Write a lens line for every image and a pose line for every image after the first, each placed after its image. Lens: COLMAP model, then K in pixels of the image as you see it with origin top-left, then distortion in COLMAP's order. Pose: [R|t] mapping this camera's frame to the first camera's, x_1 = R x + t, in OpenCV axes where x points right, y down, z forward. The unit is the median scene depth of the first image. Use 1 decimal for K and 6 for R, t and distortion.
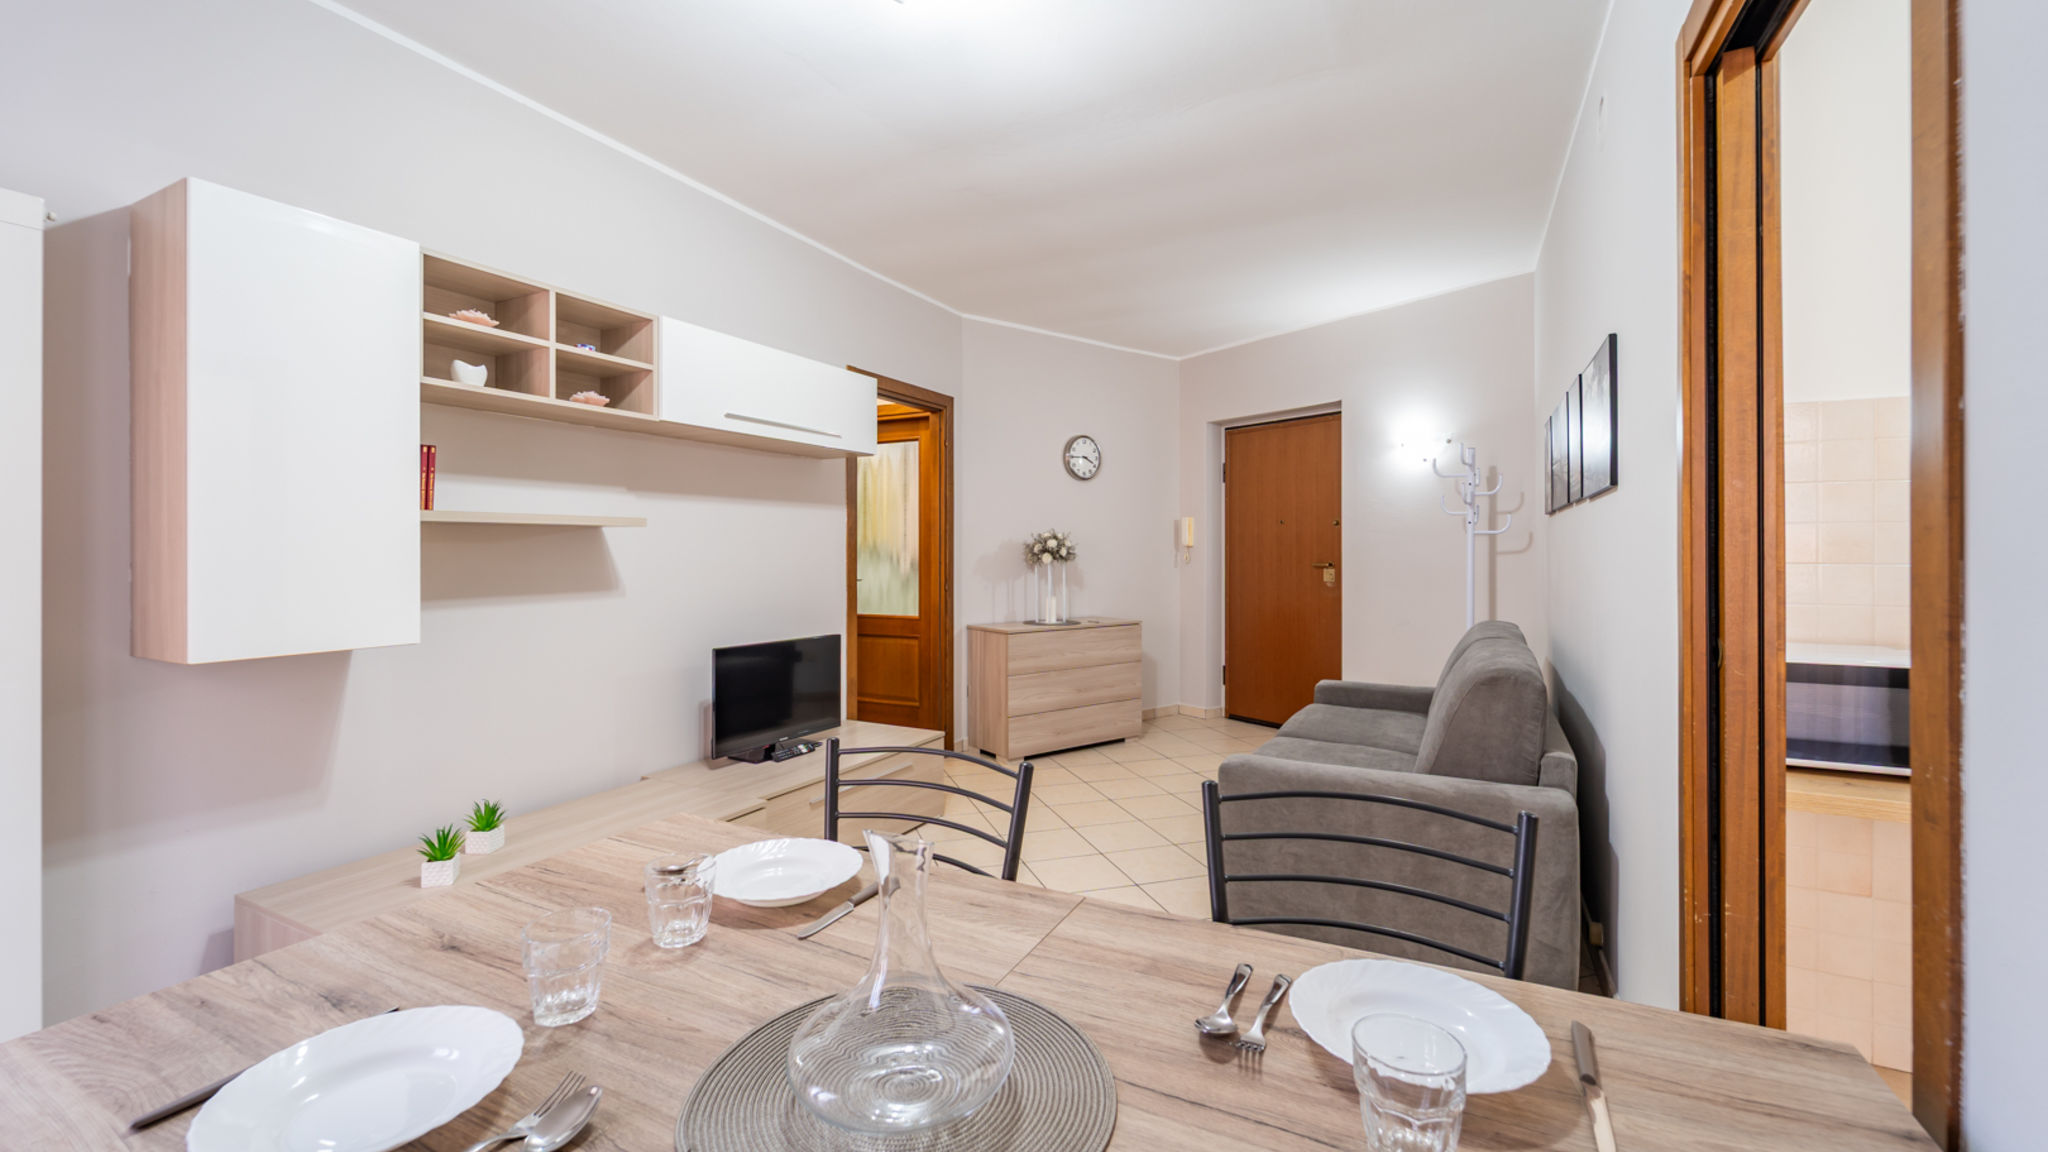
lens RADIAL K [[848.3, 0, 1024.8], [0, 848.3, 557.1], [0, 0, 1]] dist [-0.000987, -0.001200]
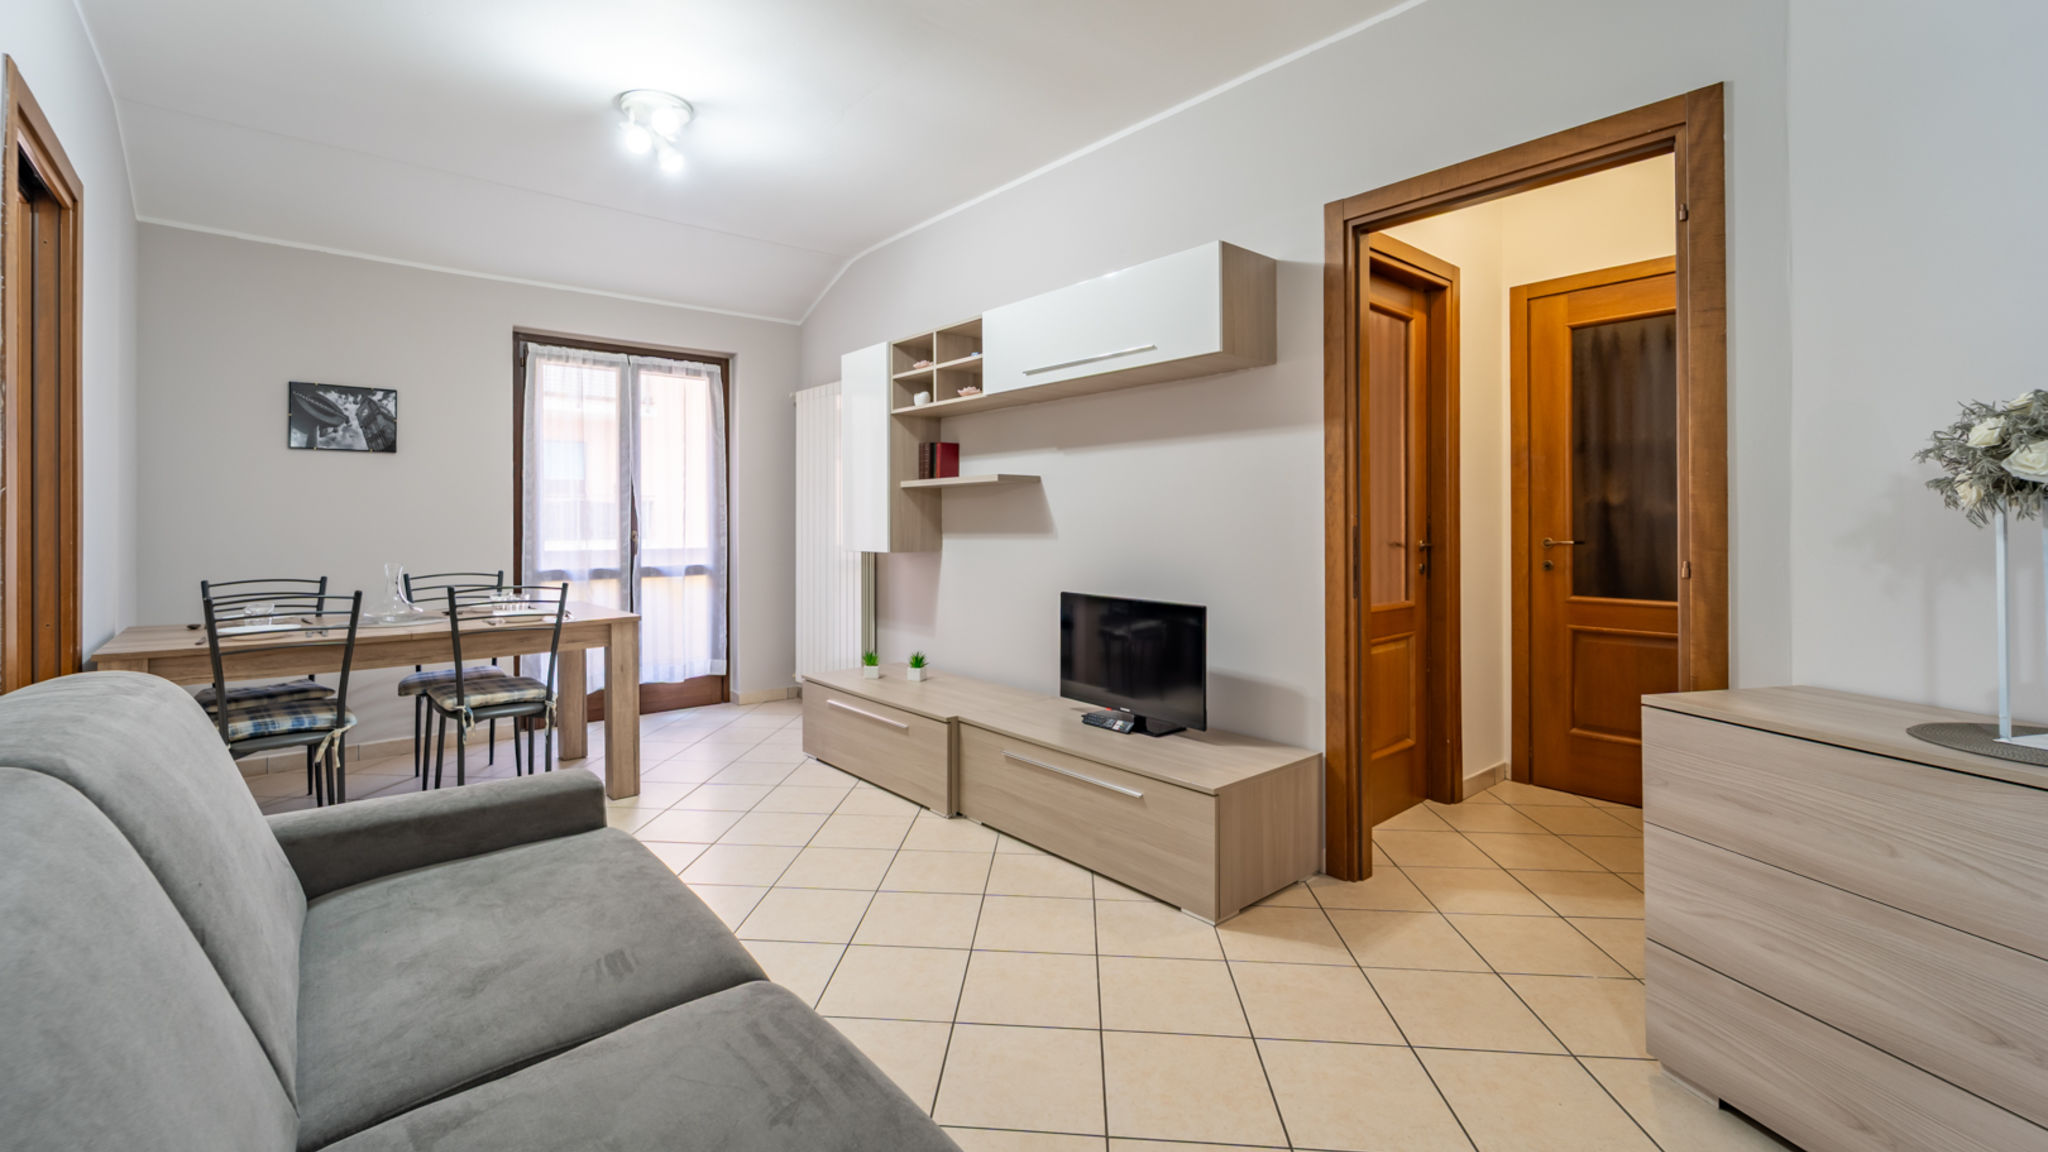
lens RADIAL K [[848.3, 0, 1010.0], [0, 848.3, 503.3], [0, 0, 1]] dist [-0.000987, -0.001200]
pose [[-0.393362, -0.017592, -0.919215, 0.371093], [-0.003671, 0.999839, -0.017564, 0.011189], [0.919376, -0.003535, -0.393363, 0.802258]]
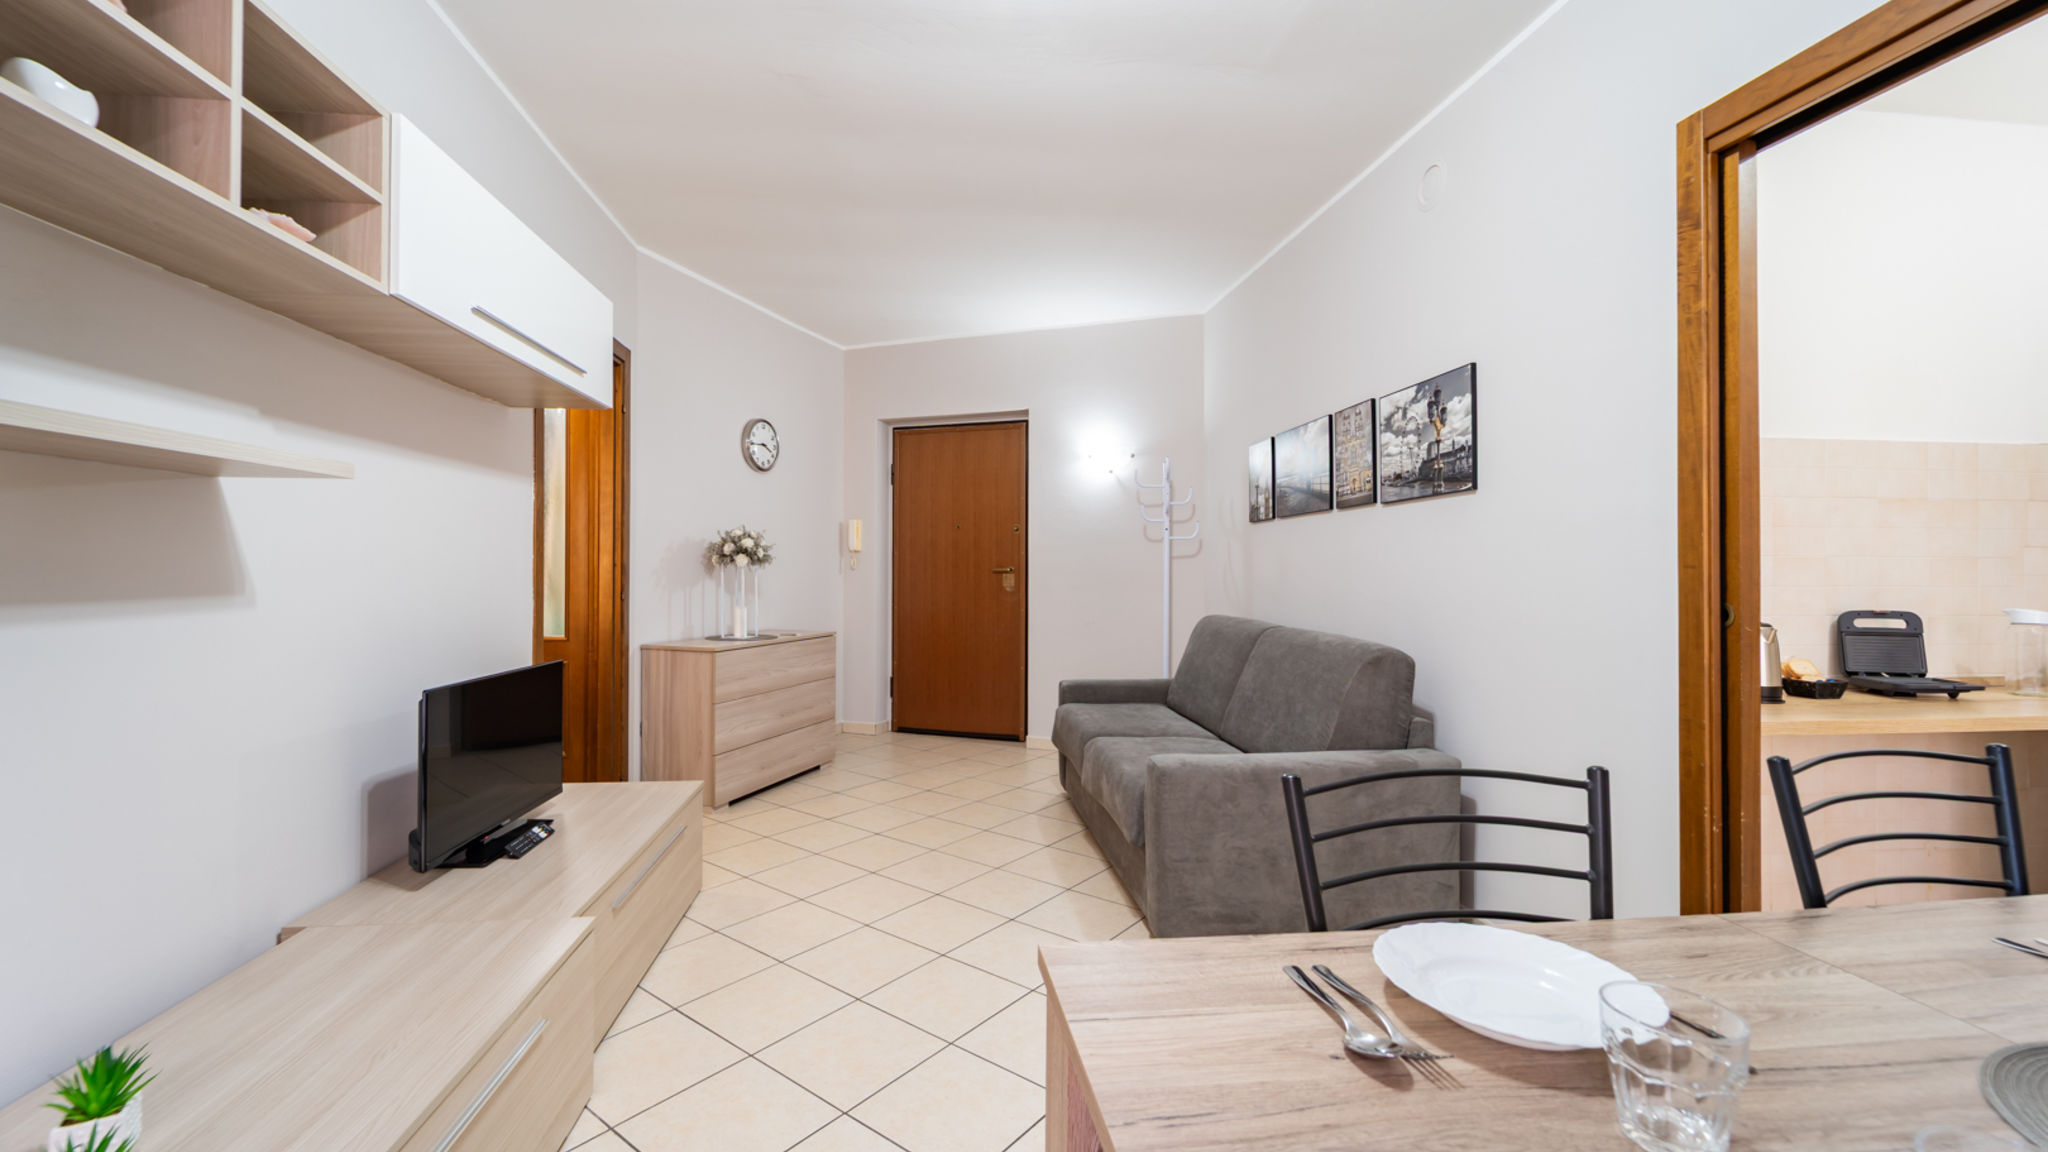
lens RADIAL K [[848.3, 0, 1024.5], [0, 848.3, 572.6], [0, 0, 1]] dist [-0.000987, -0.001200]
pose [[0.828775, 0.000560, 0.559581, -0.209901], [0.000253, 0.999999, -0.001376, 0.014686], [-0.559582, 0.001282, 0.828774, 0.152176]]
